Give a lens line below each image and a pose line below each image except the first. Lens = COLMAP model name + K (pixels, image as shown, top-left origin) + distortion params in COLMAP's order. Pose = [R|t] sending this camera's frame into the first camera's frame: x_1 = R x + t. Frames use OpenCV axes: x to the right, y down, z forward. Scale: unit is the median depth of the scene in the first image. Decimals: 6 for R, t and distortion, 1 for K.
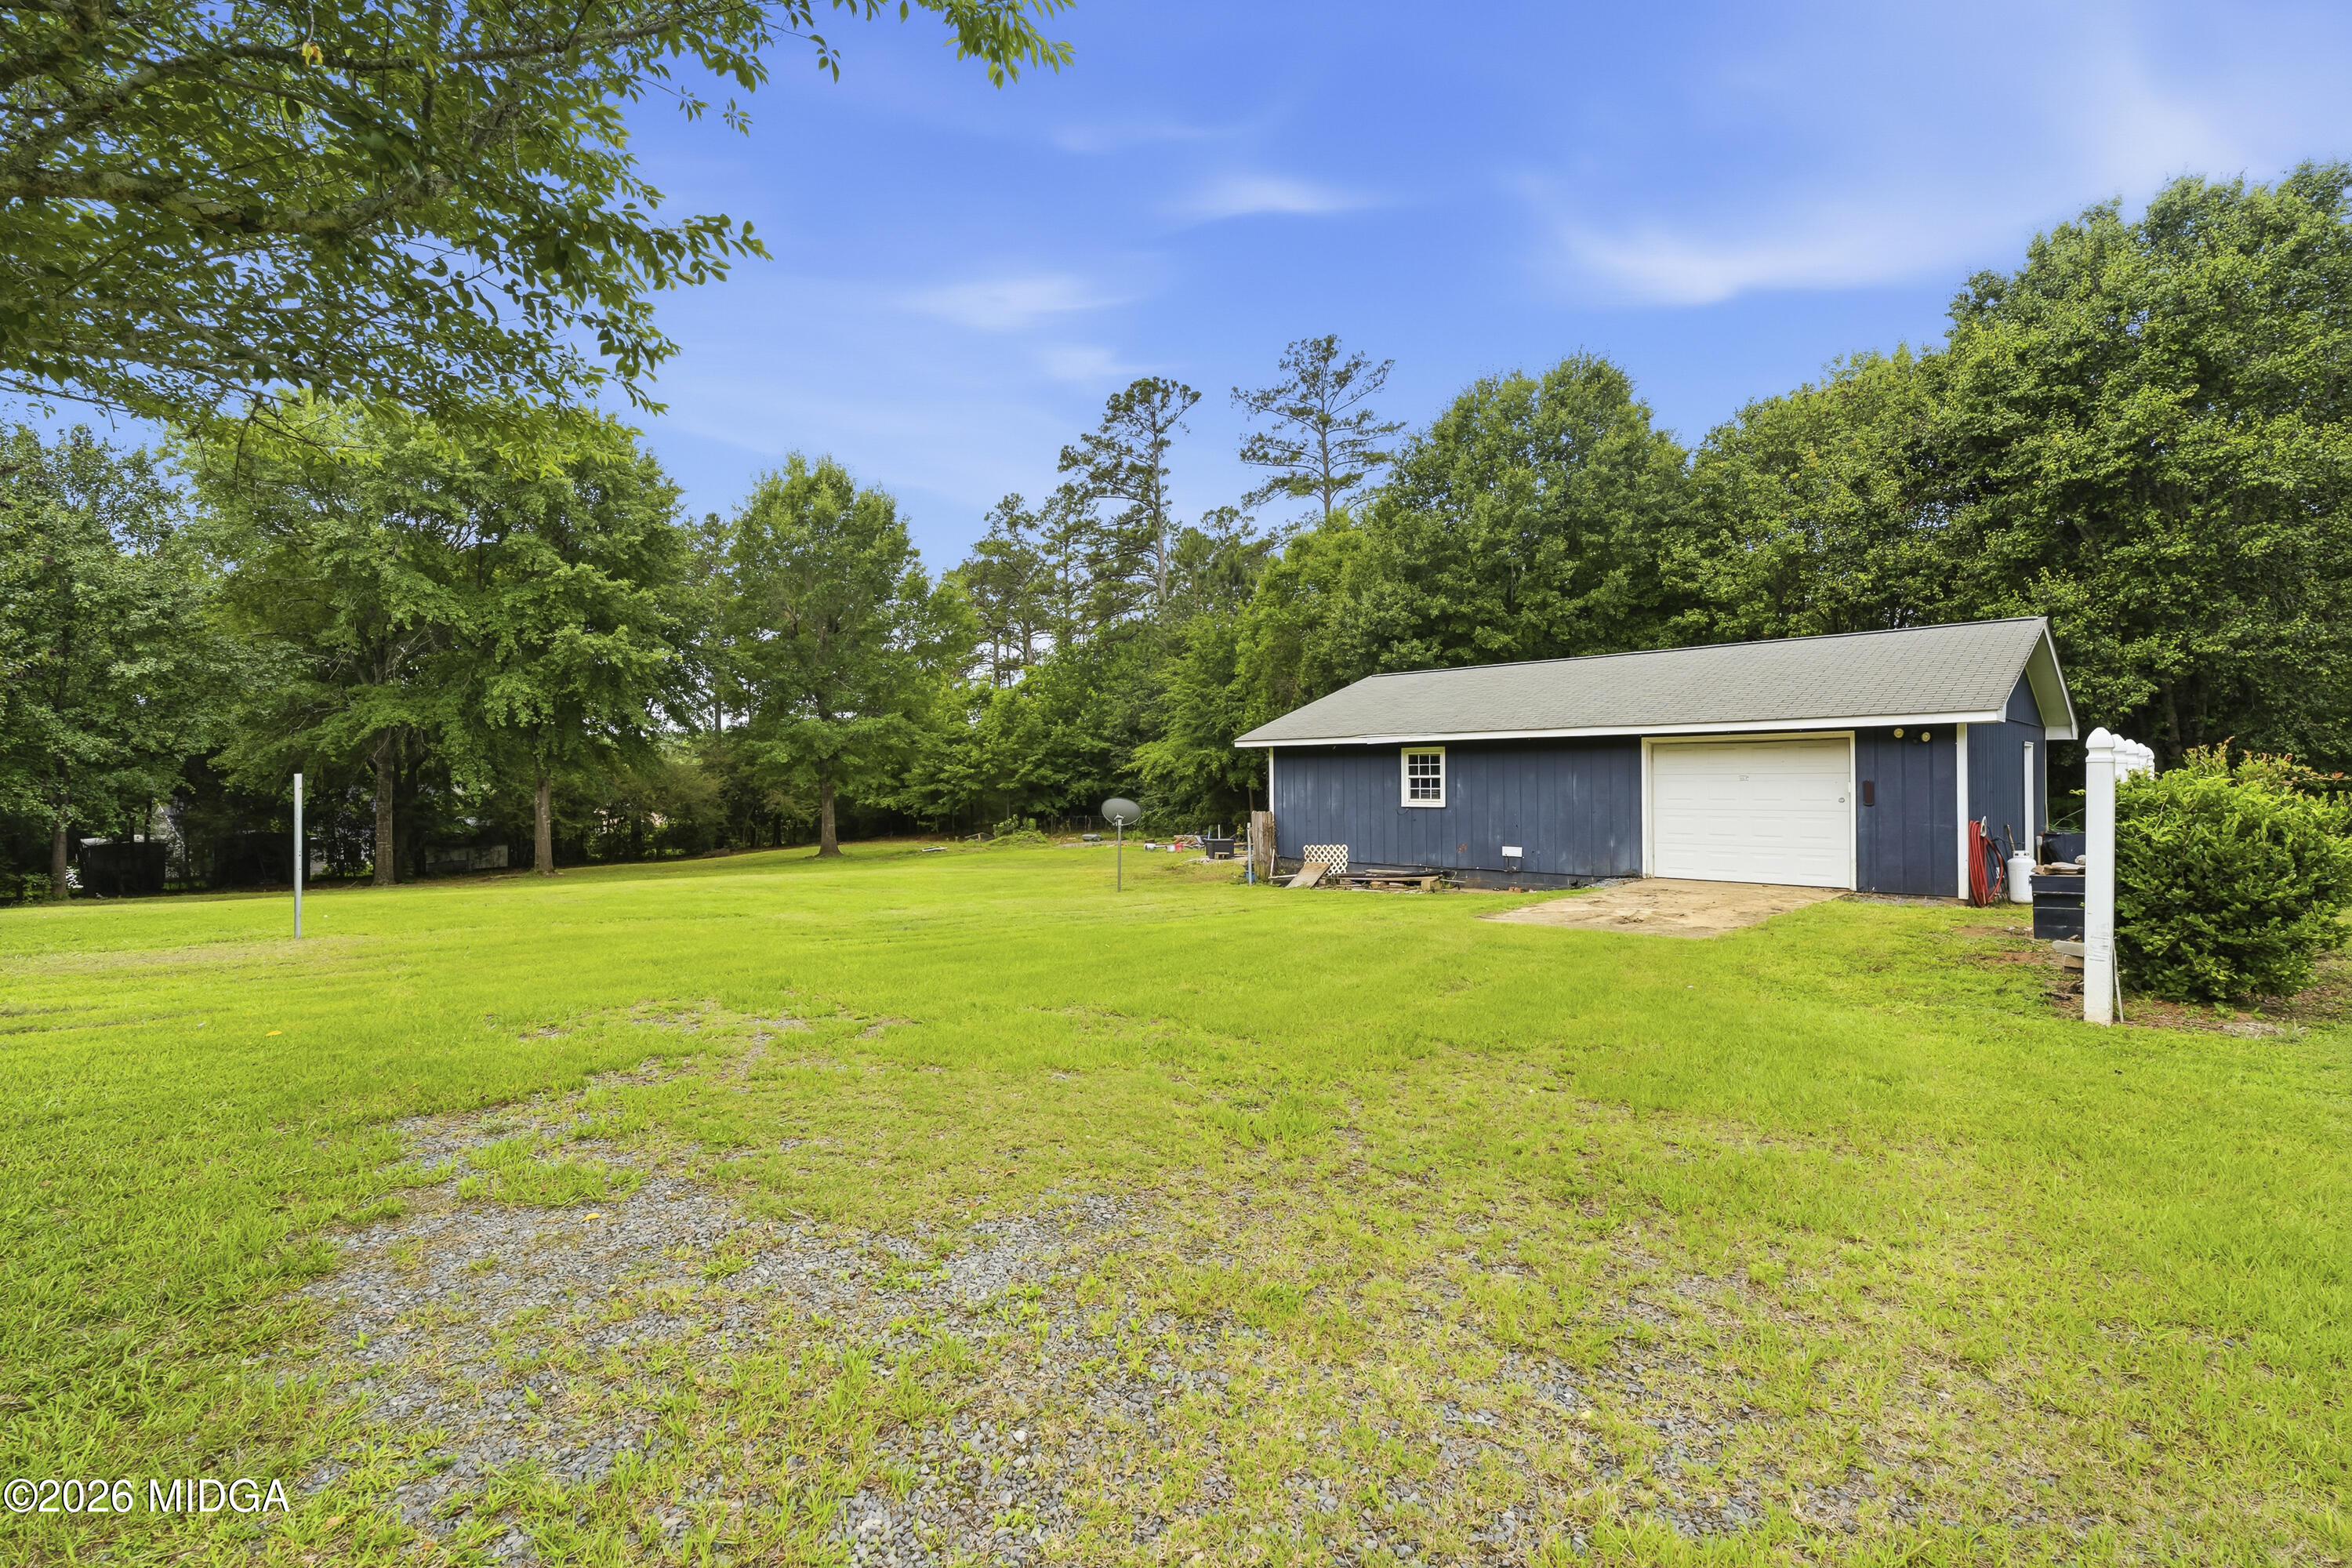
lens RADIAL K [[1054.8, 0, 1172.1], [0, 1054.8, 774.7], [0, 0, 1]] dist [-0.011028, 0.002636]
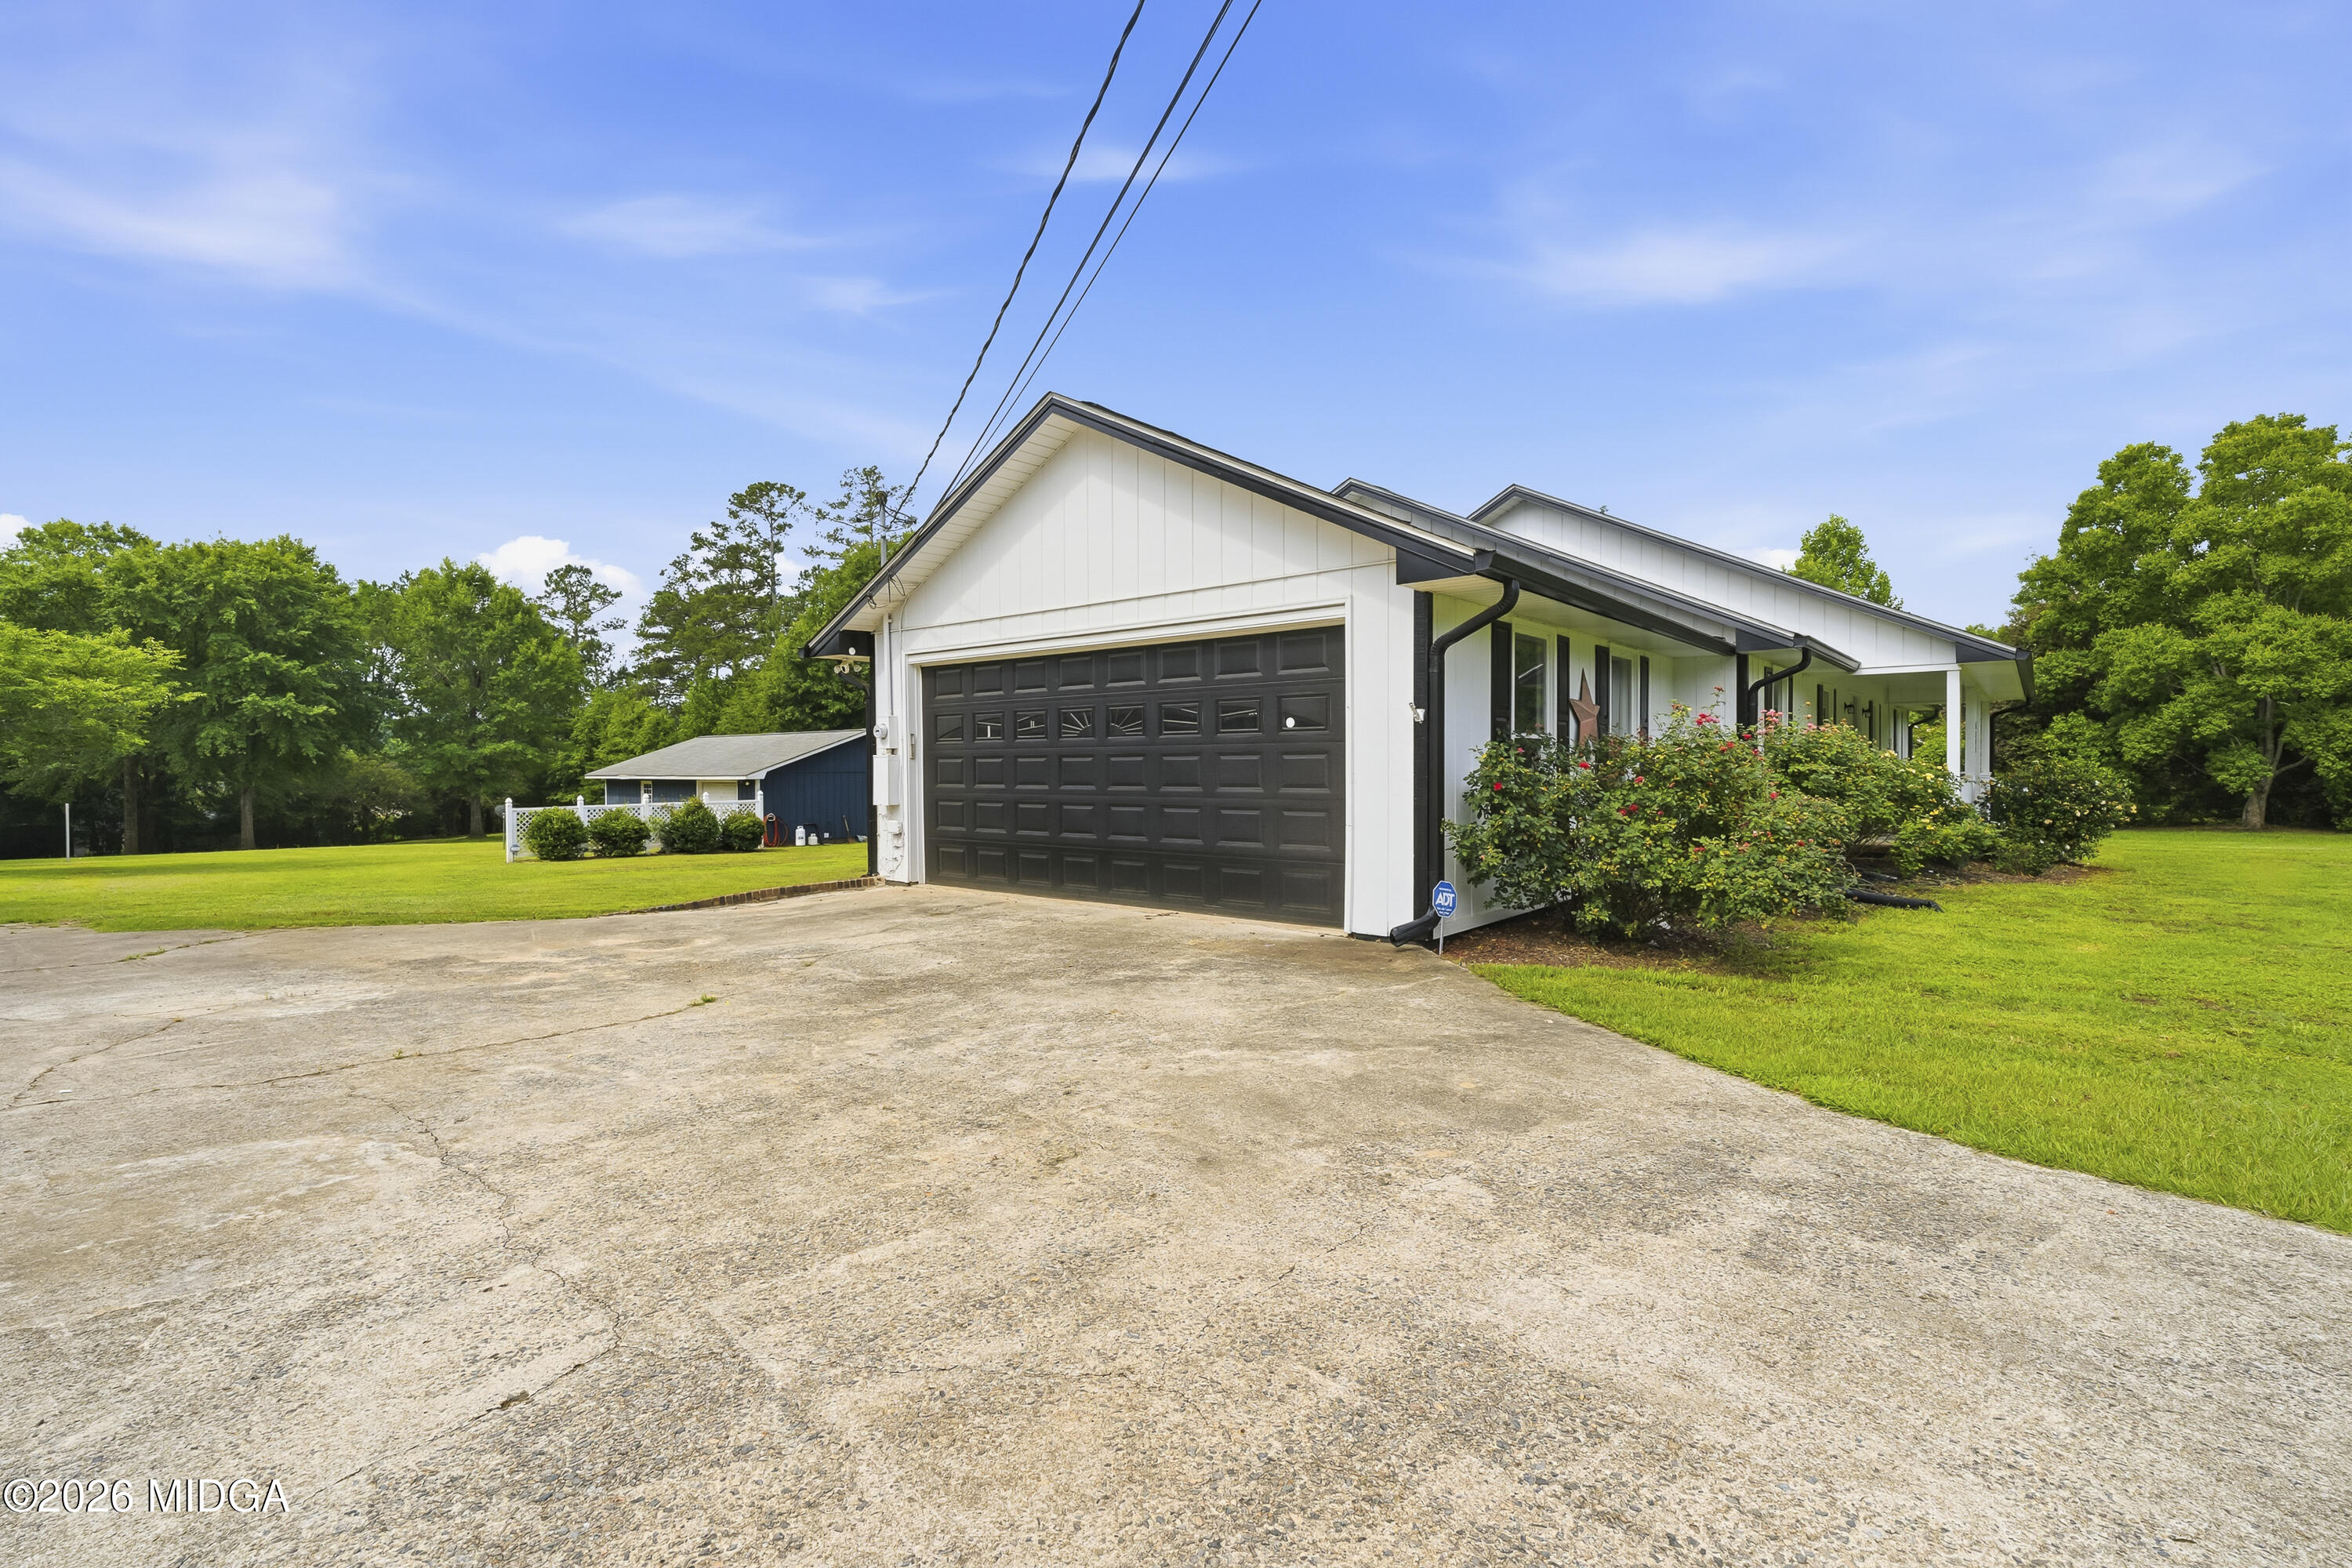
lens RADIAL K [[1054.8, 0, 1183.3], [0, 1054.8, 790.6], [0, 0, 1]] dist [-0.011028, 0.002636]
pose [[0.991366, -0.004466, 0.131044, 0.604094], [0.000712, 0.999588, 0.028678, -0.036290], [-0.131118, -0.028337, 0.990962, -0.751231]]
